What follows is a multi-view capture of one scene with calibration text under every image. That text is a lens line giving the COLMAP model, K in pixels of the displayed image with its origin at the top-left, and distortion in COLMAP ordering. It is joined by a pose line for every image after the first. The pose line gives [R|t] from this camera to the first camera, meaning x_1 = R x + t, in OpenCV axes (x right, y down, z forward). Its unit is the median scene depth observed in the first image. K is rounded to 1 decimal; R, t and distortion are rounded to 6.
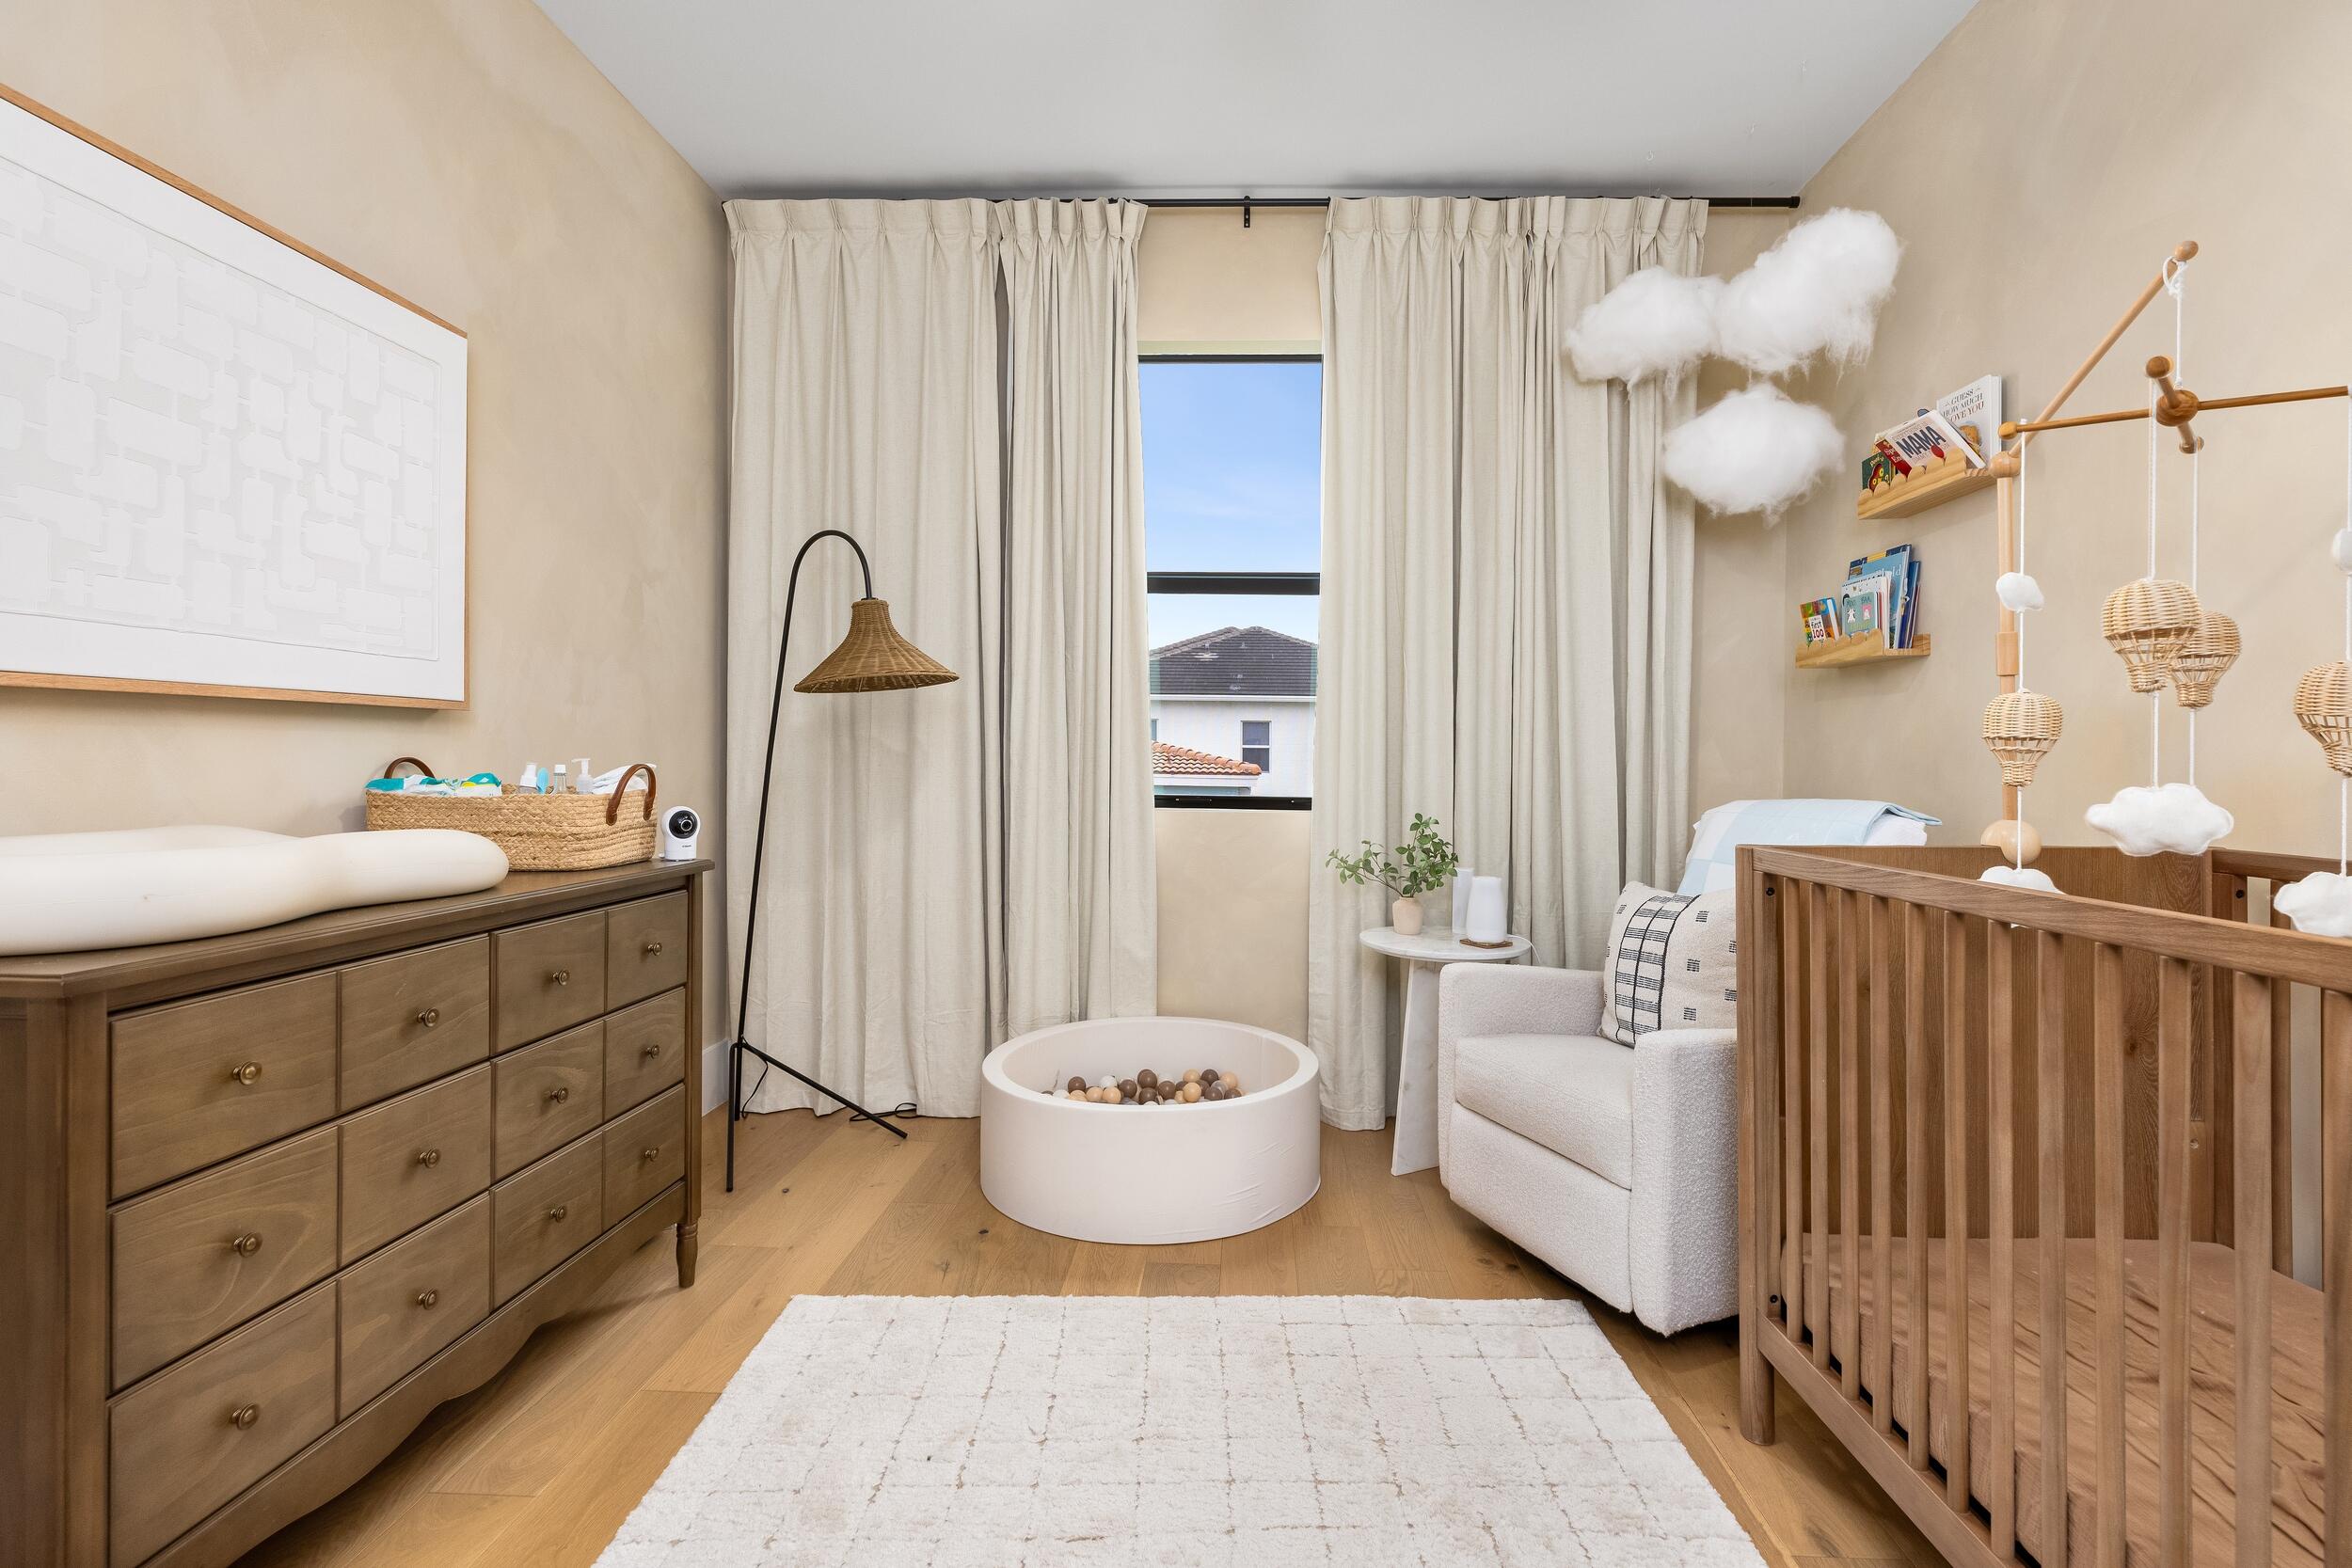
lens RADIAL K [[1089.9, 0, 1233.3], [0, 1089.9, 759.1], [0, 0, 1]] dist [0.002345, 0.000380]
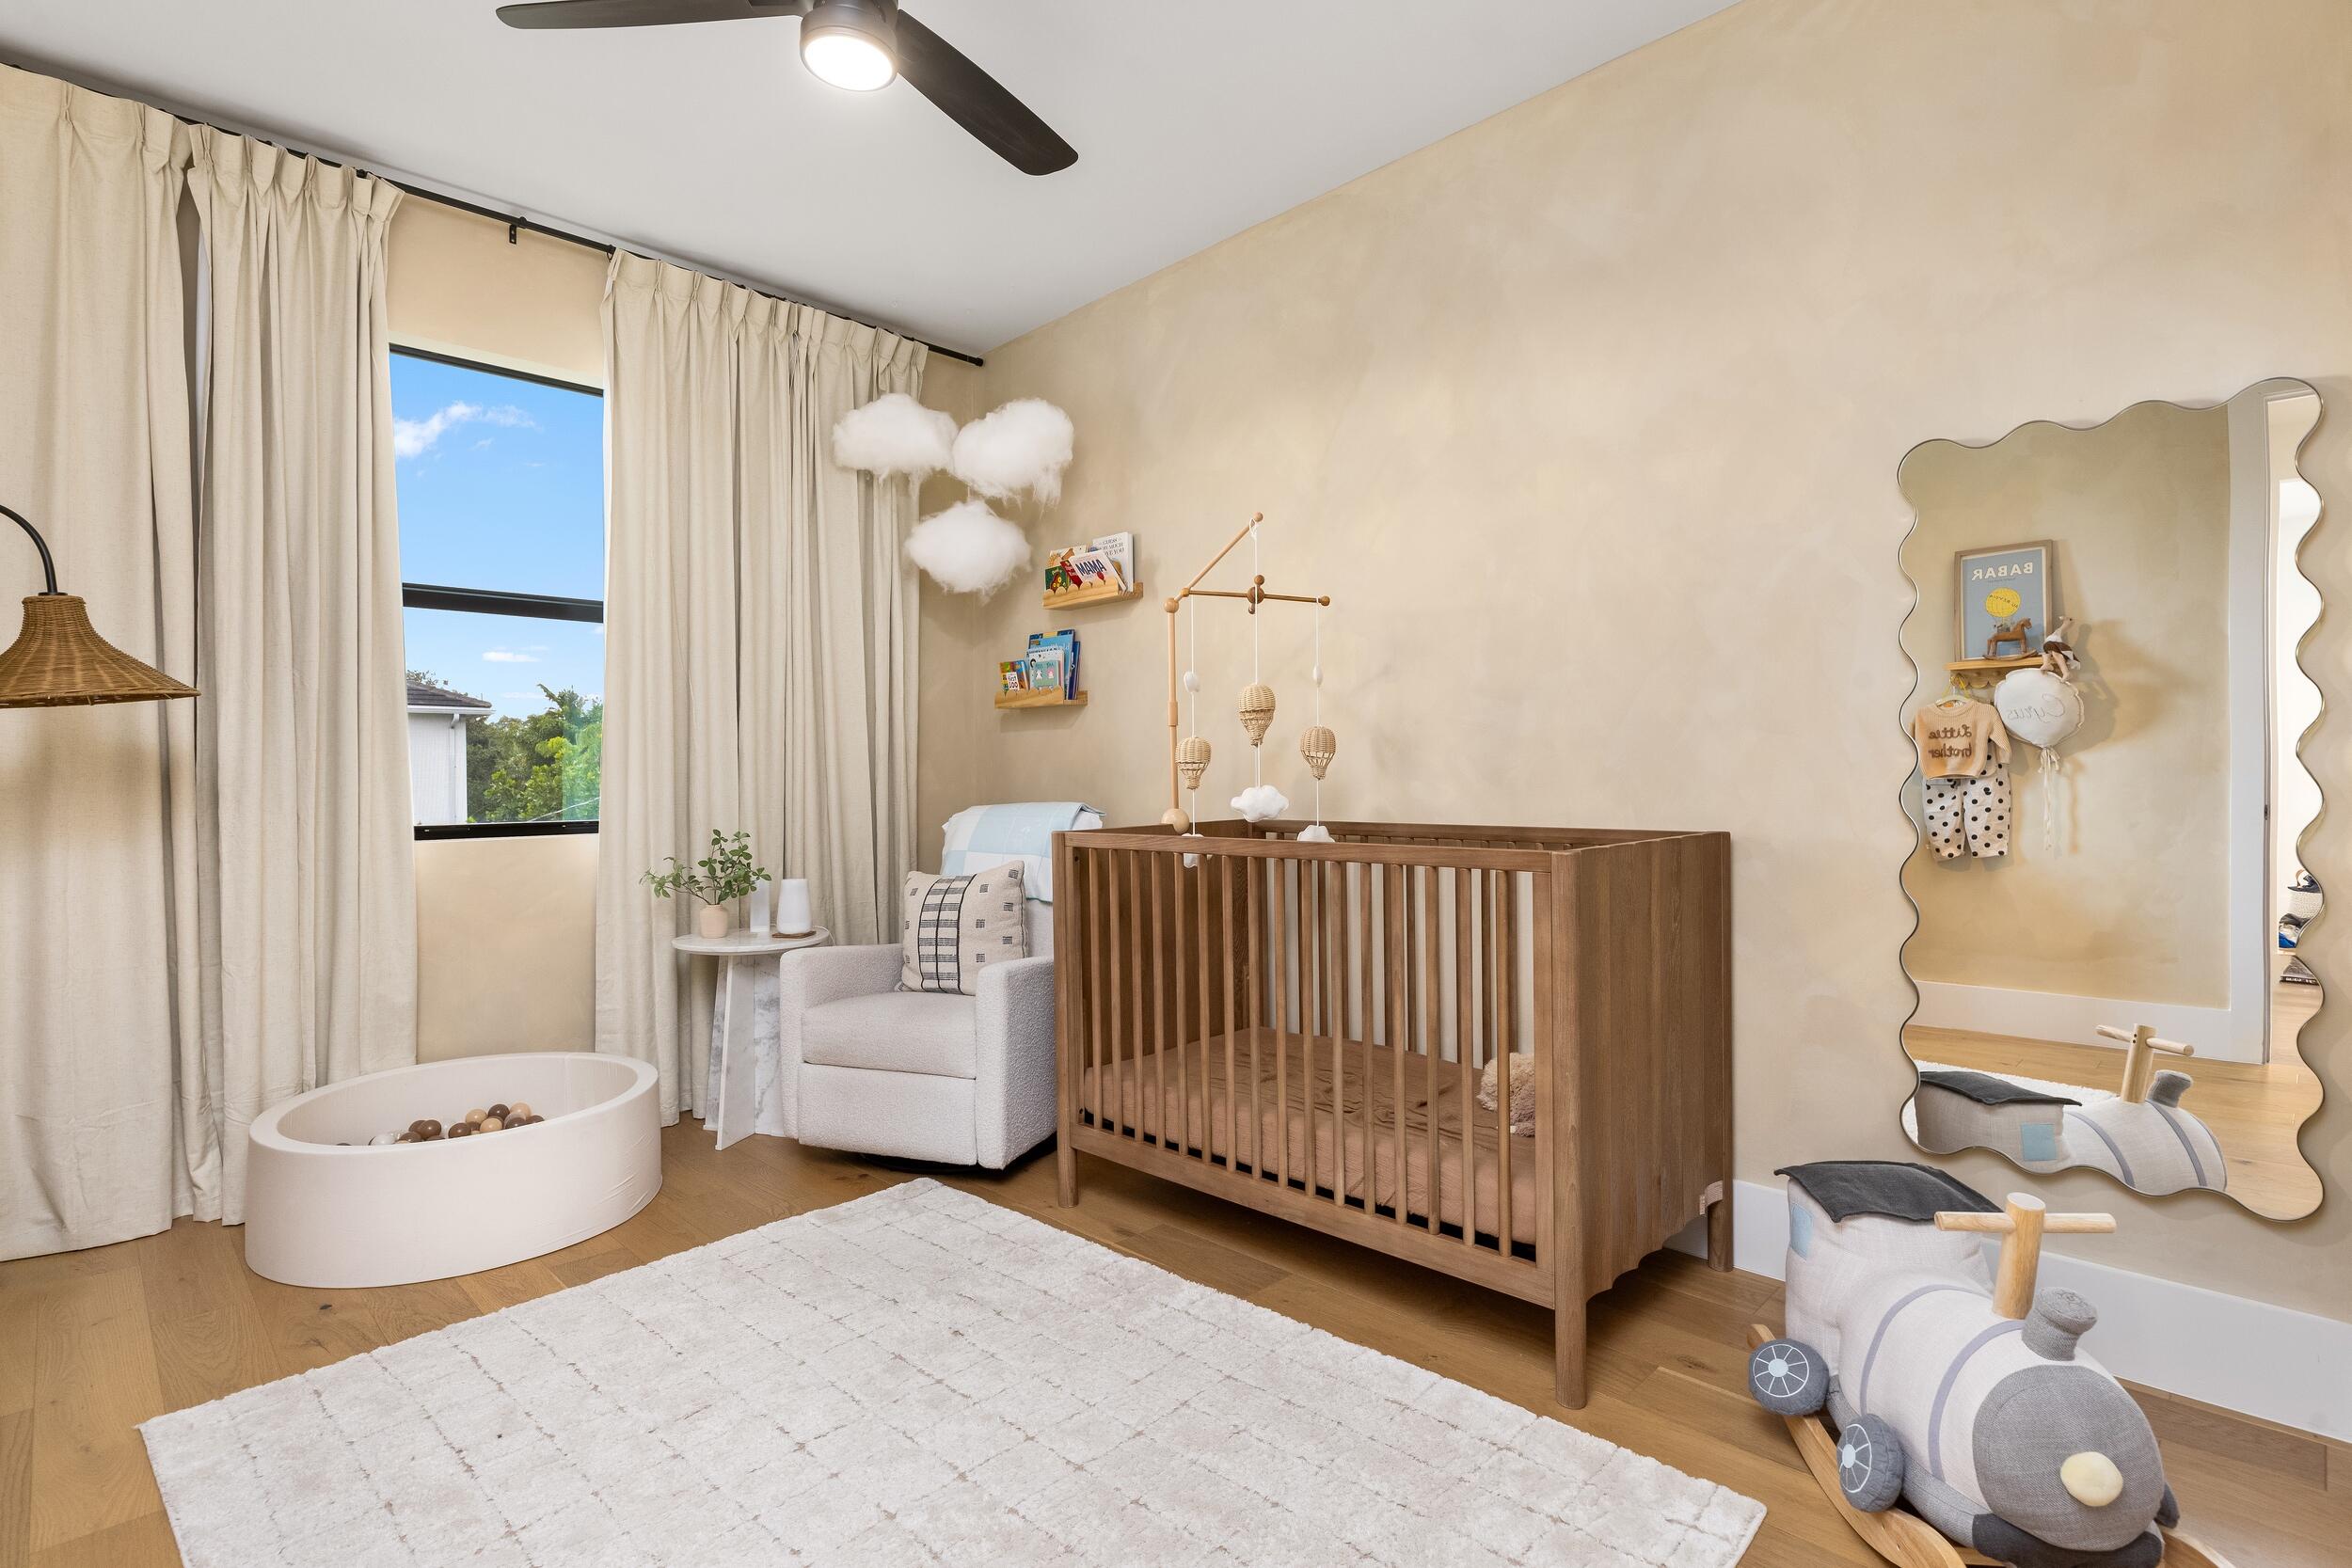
lens RADIAL K [[1172.5, 0, 1175.3], [0, 1172.5, 781.9], [0, 0, 1]] dist [-0.002768, -0.000387]
pose [[0.687986, -0.023161, 0.725354, -0.436470], [0.017536, 0.999729, 0.015289, -0.010712], [-0.725512, 0.002201, 0.688206, -0.195961]]
